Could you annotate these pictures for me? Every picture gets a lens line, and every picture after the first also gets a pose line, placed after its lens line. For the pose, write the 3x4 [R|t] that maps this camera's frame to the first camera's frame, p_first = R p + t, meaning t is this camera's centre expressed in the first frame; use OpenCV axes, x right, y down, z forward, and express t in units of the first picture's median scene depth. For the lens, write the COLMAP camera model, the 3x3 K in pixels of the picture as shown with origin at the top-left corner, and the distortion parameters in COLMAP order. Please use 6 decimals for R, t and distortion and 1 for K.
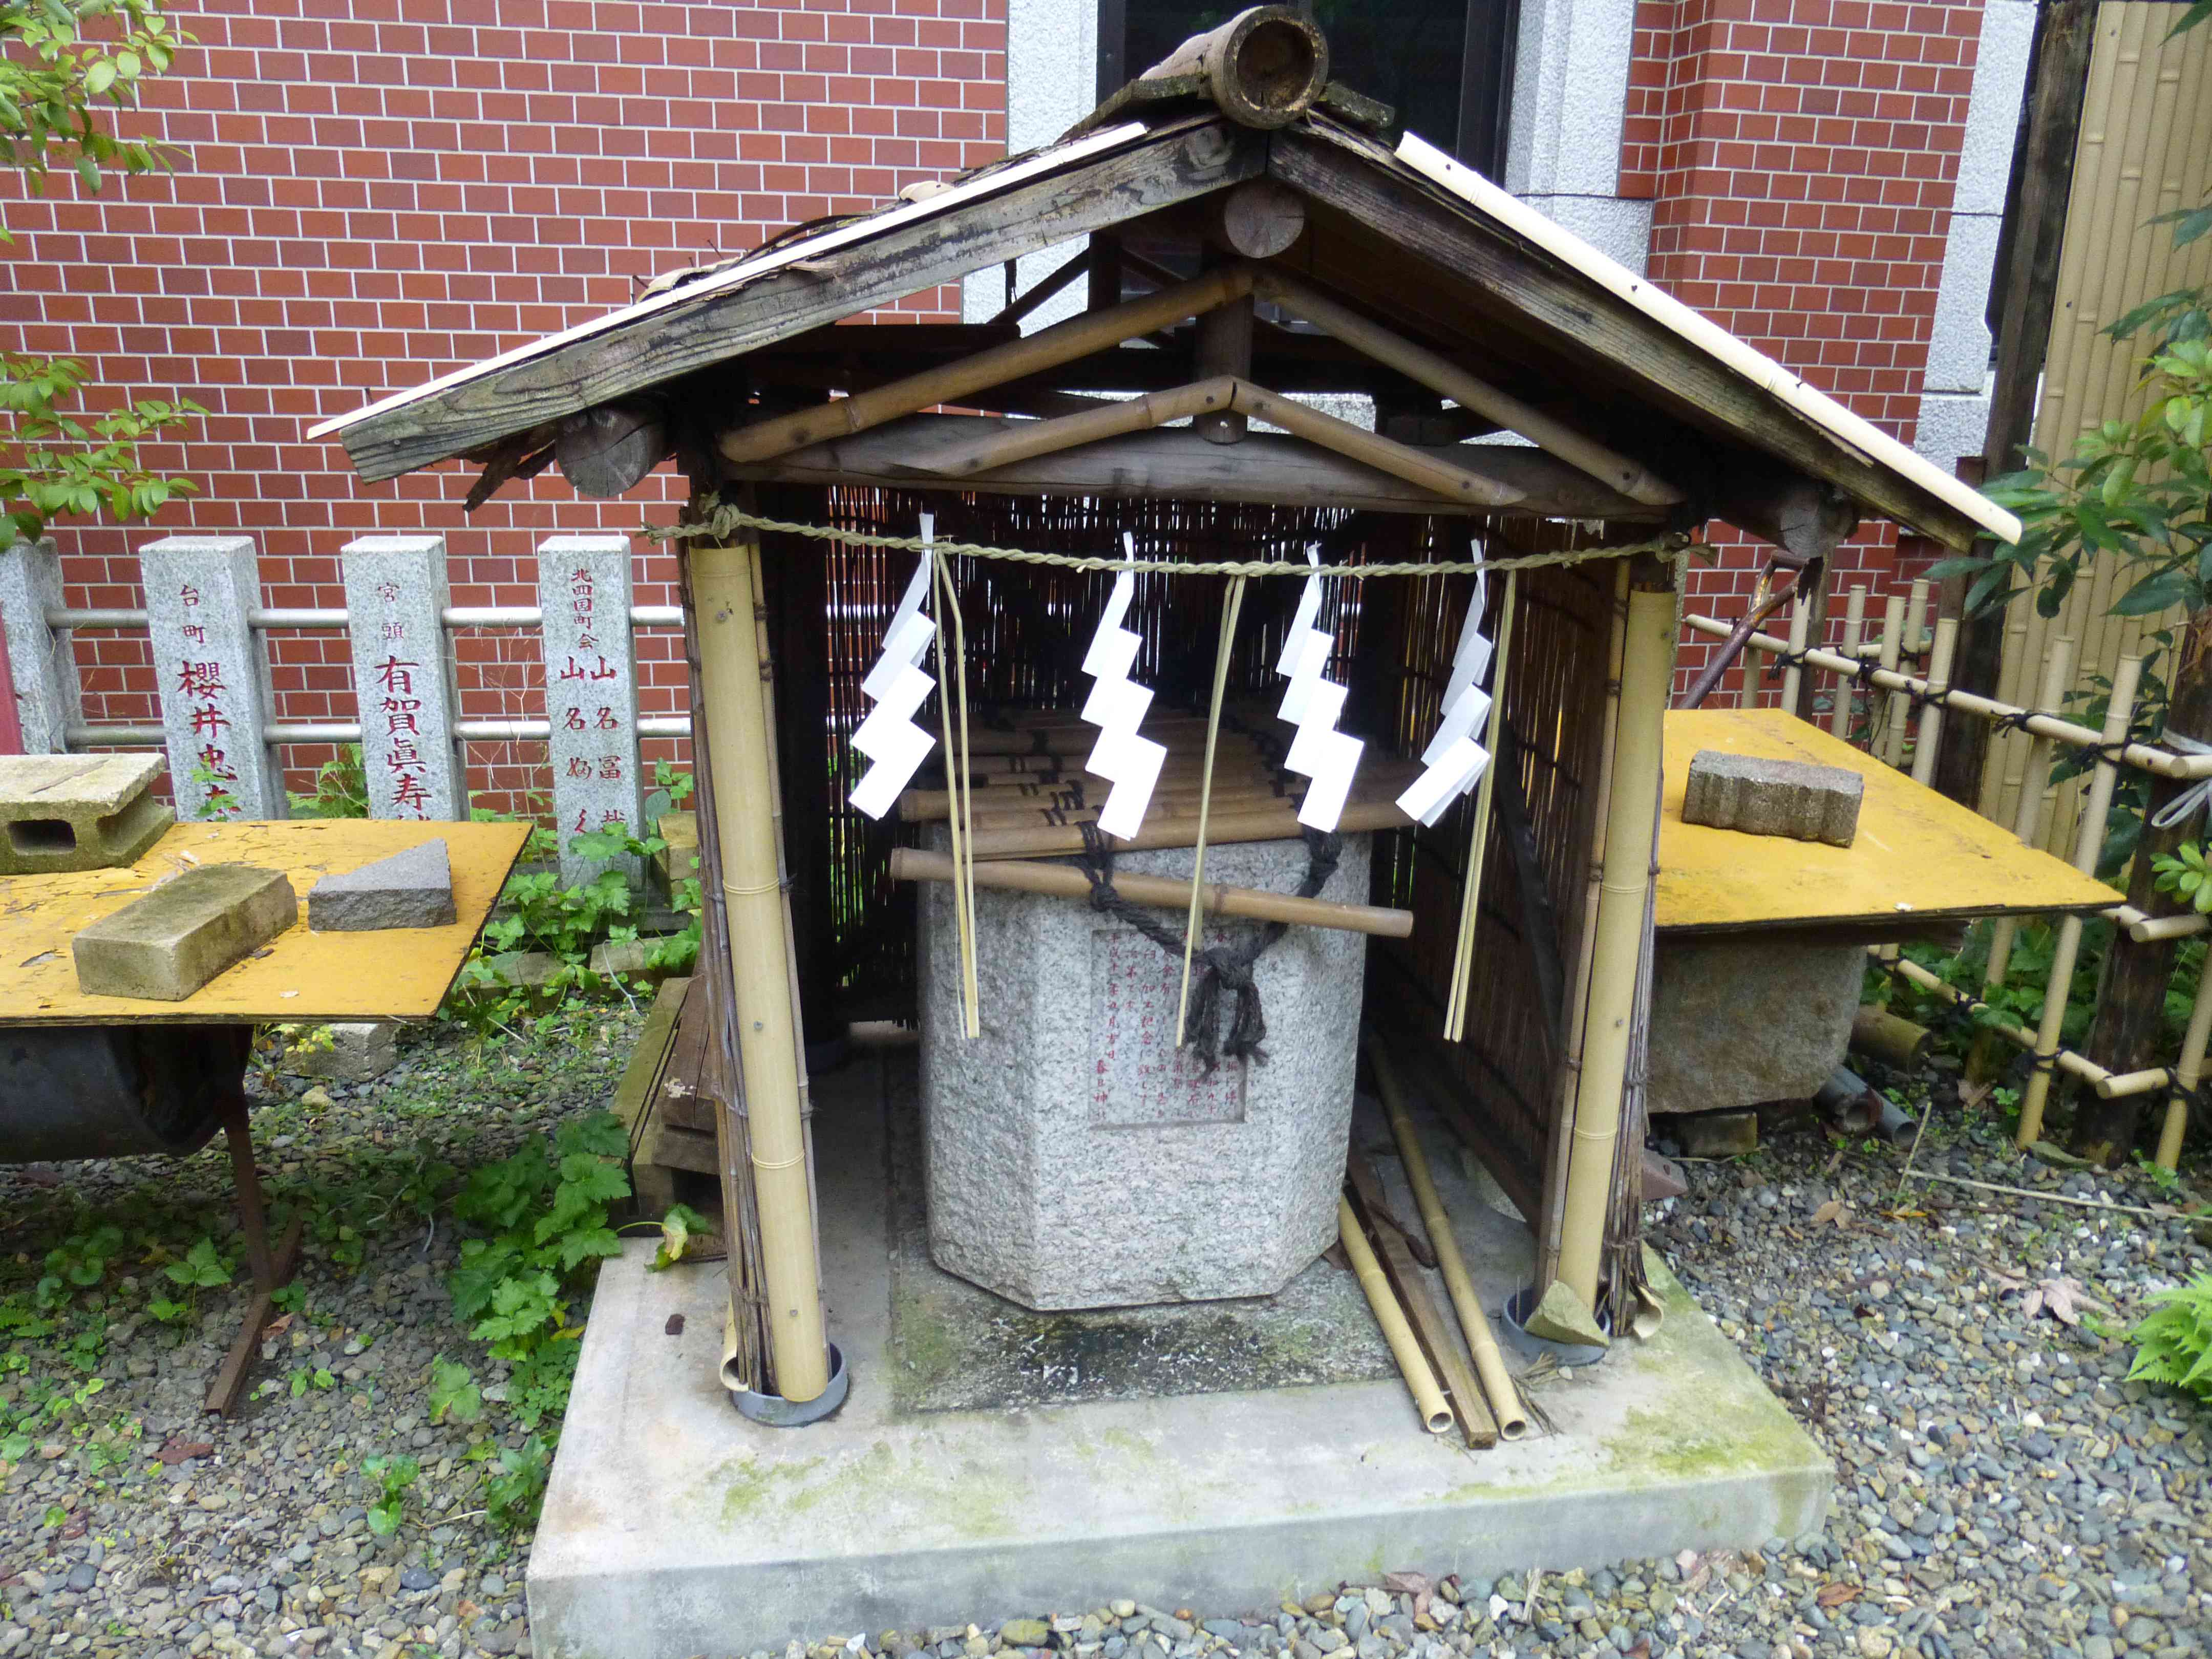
lens RADIAL K [[1652.6, 0, 1106.0], [0, 1652.6, 854.3], [0, 0, 1]] dist [-0.053704, 0.028417]
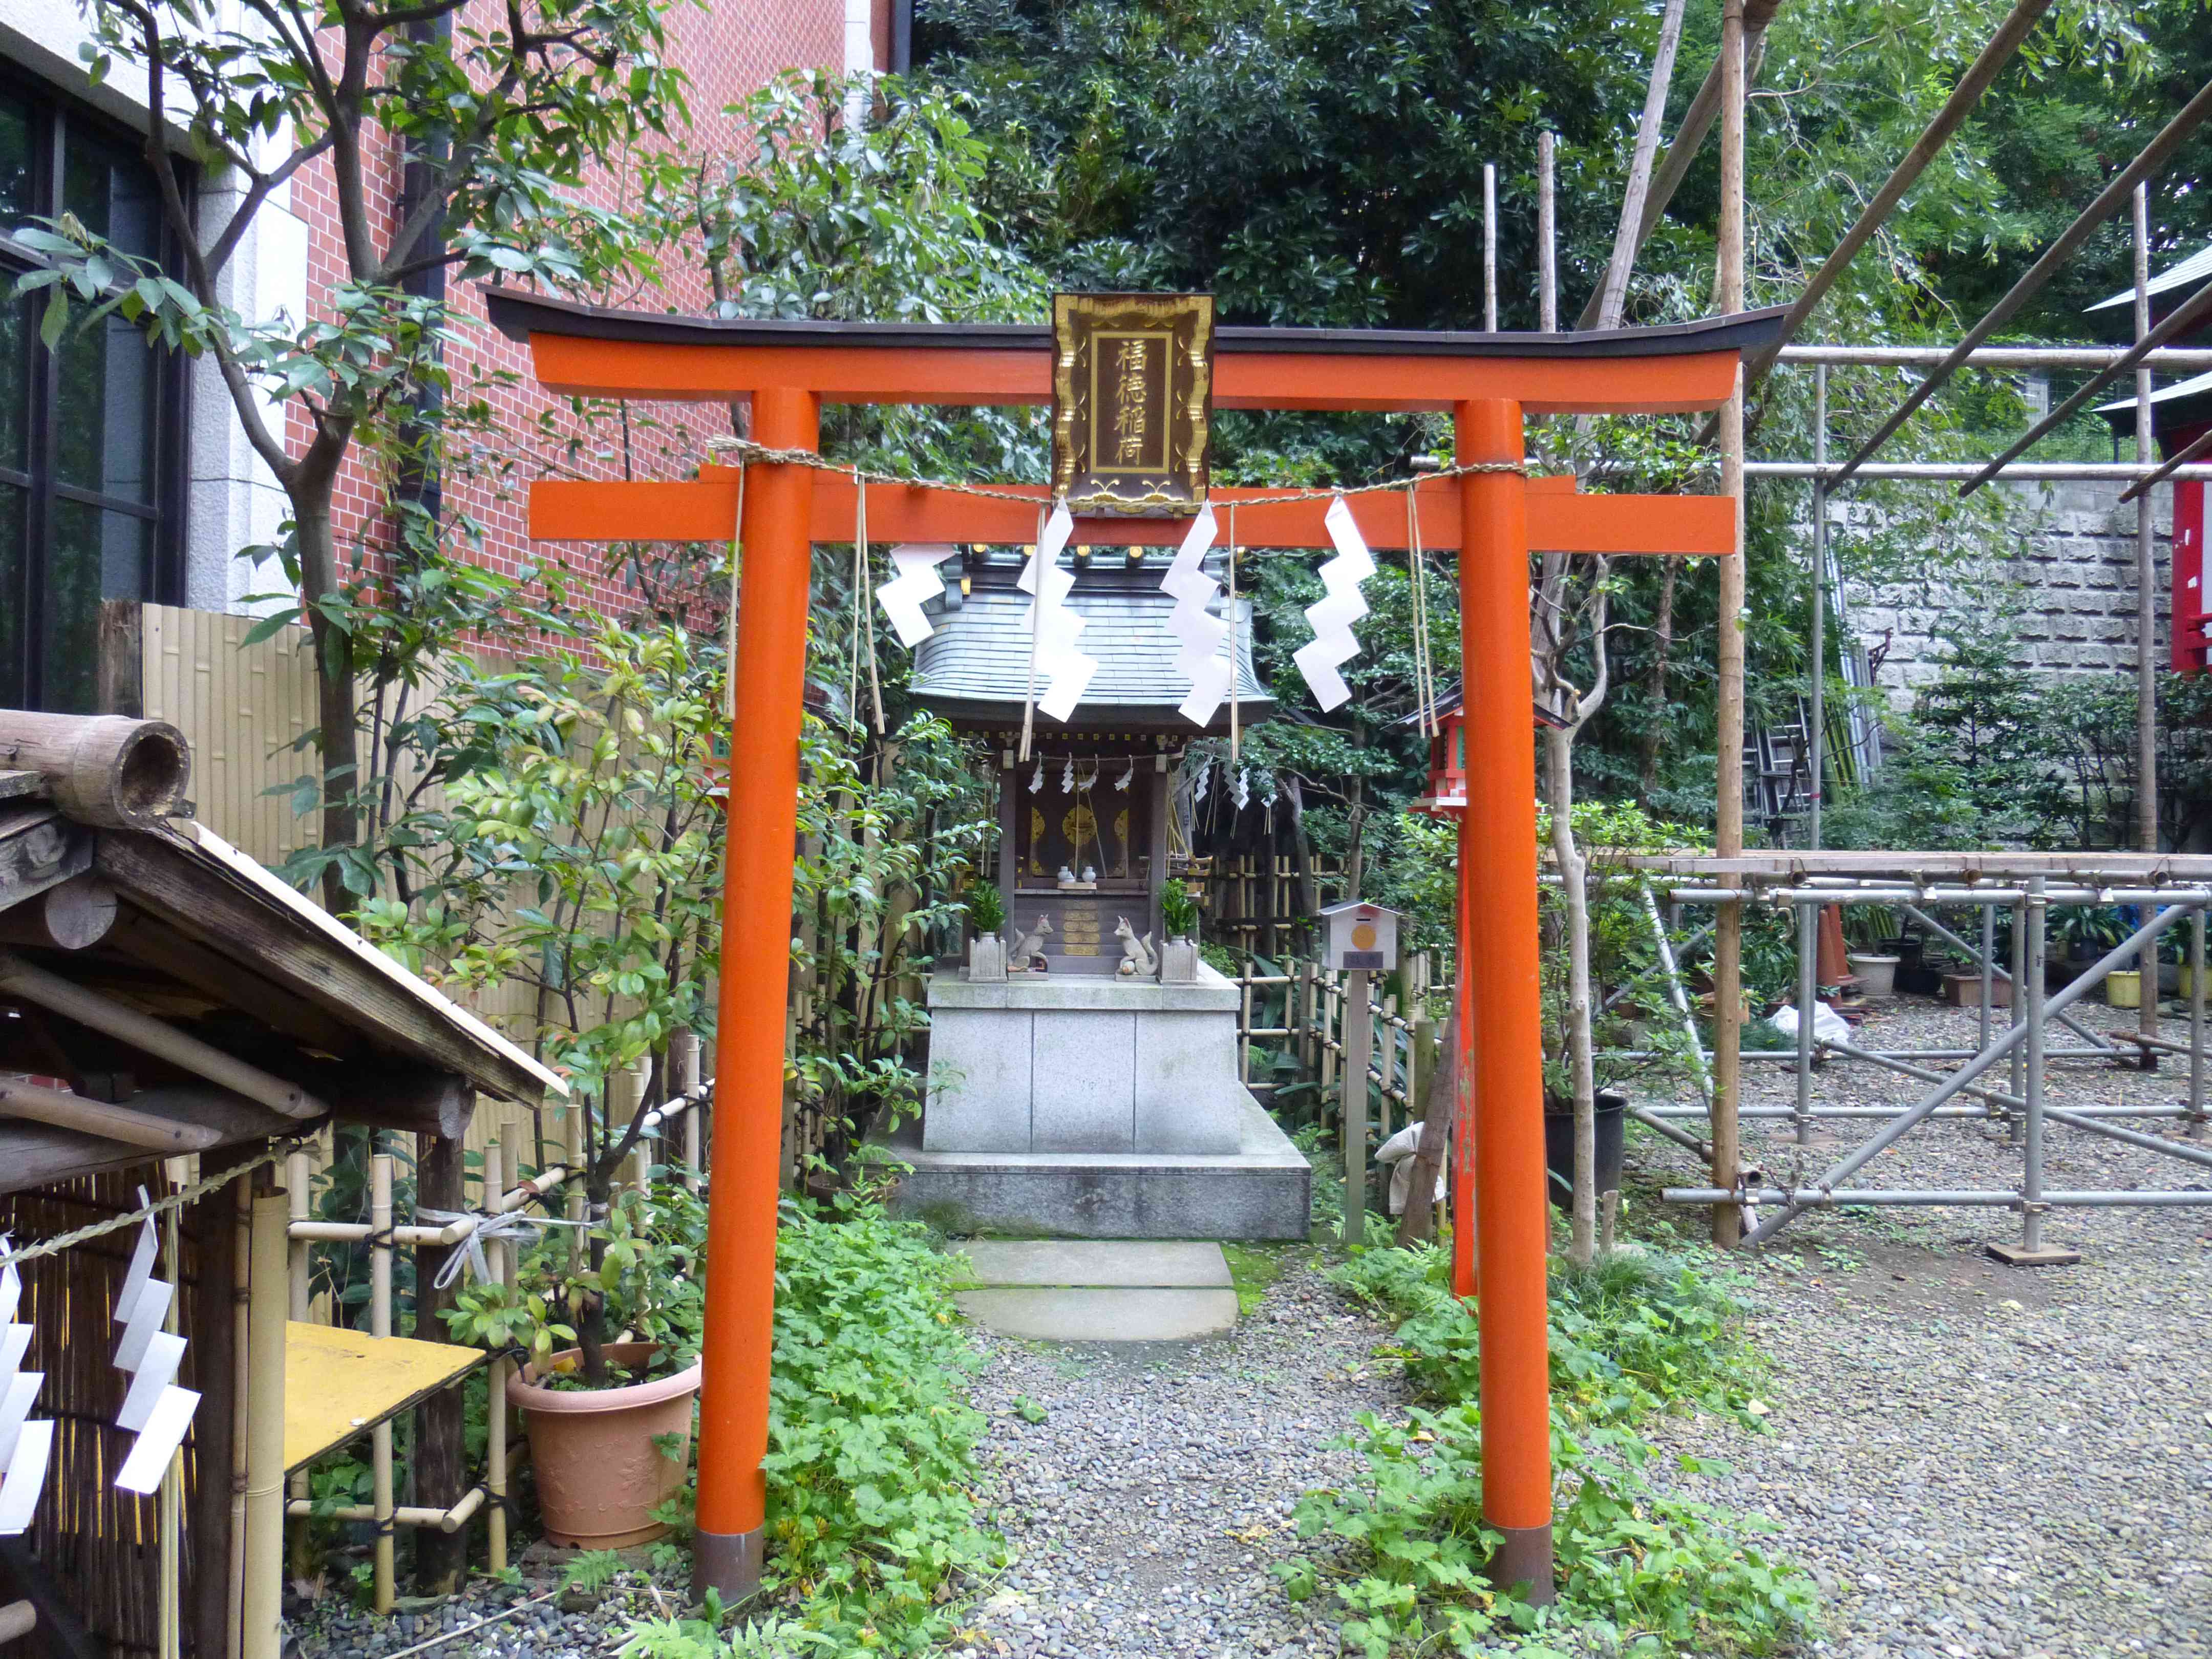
lens RADIAL K [[1652.6, 0, 1106.0], [0, 1652.6, 854.3], [0, 0, 1]] dist [-0.053704, 0.028417]
pose [[0.336144, -0.031426, 0.941286, -0.301400], [0.295587, 0.952464, -0.073758, -0.085947], [-0.894223, 0.303025, 0.329454, 0.069599]]
